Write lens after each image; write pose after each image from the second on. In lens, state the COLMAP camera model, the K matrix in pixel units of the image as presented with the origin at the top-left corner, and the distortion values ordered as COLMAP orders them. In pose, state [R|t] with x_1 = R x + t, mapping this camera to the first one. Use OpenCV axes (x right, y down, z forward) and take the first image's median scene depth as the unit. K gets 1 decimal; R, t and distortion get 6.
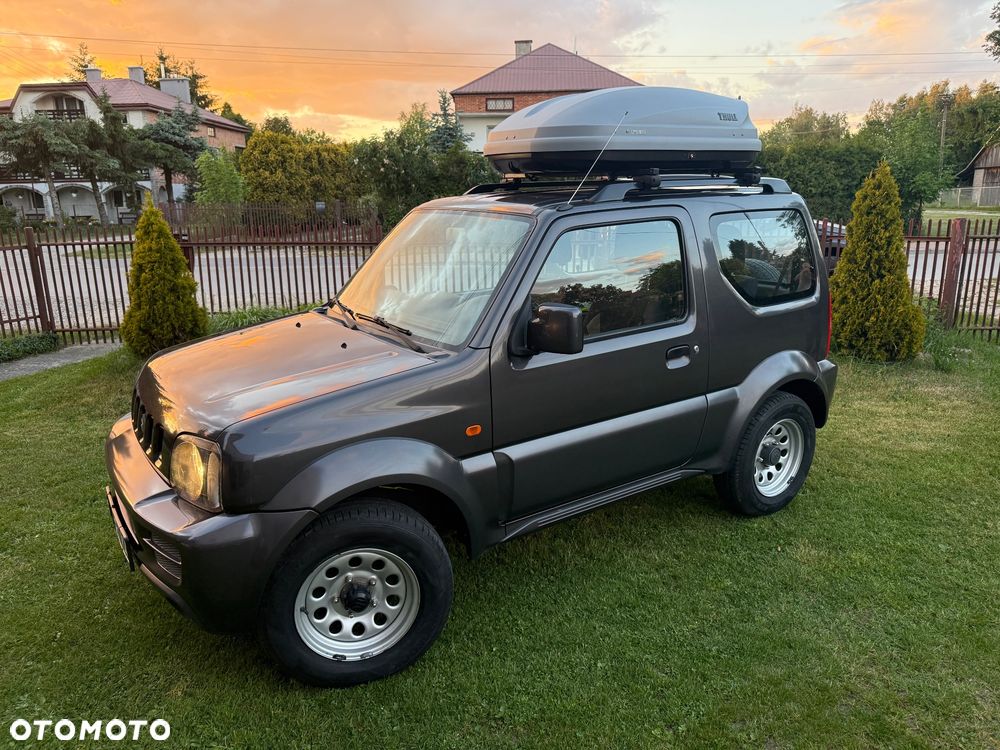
lens RADIAL K [[722.3, 0, 507.1], [0, 722.3, 378.9], [0, 0, 1]] dist [0.011419, -0.000702]
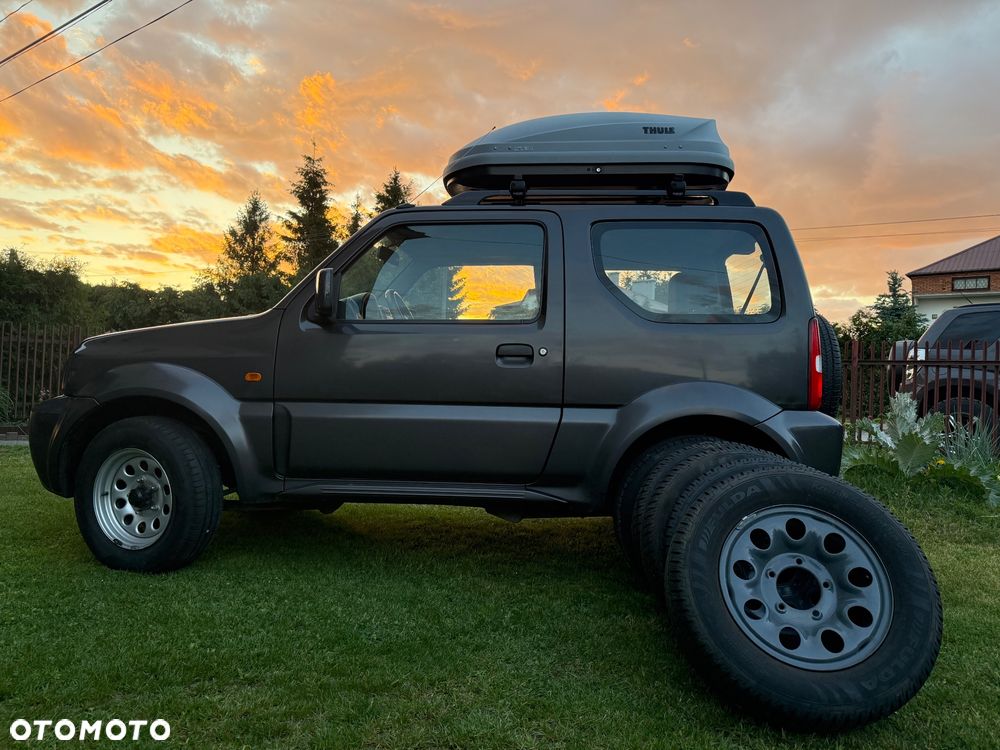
lens RADIAL K [[709.1, 0, 500.0], [0, 709.1, 369.5], [0, 0, 1]] dist [0.005840, -0.016547]
pose [[0.785768, 0.017538, -0.618273, 0.506629], [-0.189120, 0.958538, -0.213164, 0.118875], [0.588900, 0.284426, 0.756505, 0.194118]]
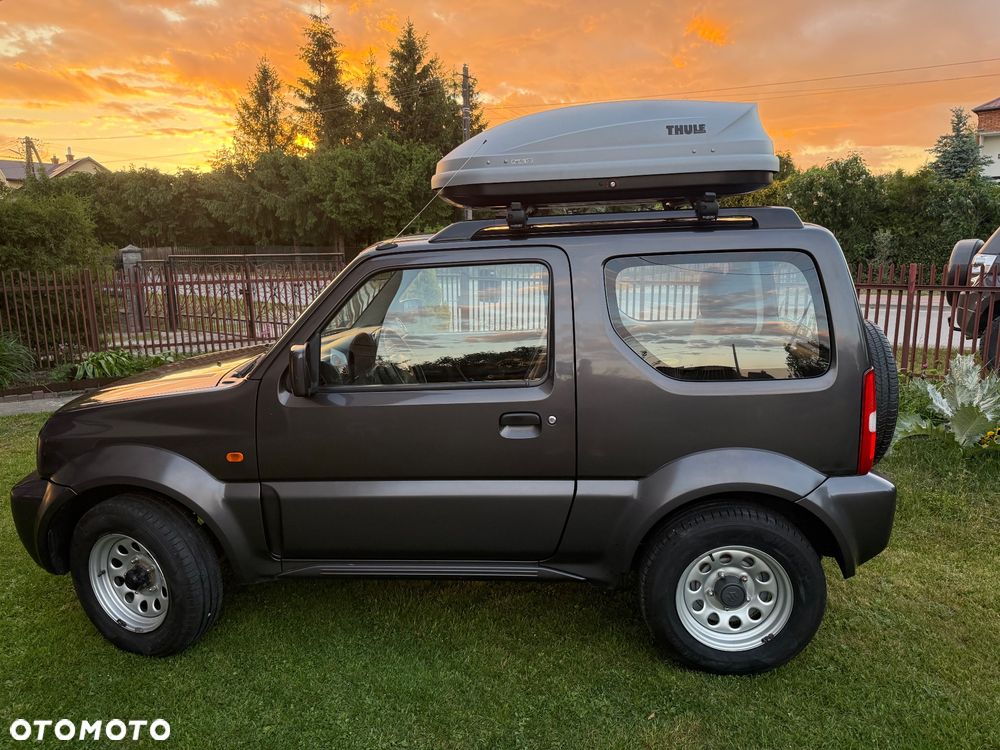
lens RADIAL K [[709.1, 0, 500.5], [0, 709.1, 369.4], [0, 0, 1]] dist [0.005840, -0.016547]
pose [[0.756014, 0.109314, -0.645363, 0.472243], [-0.145753, 0.989316, -0.003169, -0.057319], [0.638122, 0.096460, 0.763869, 0.232913]]
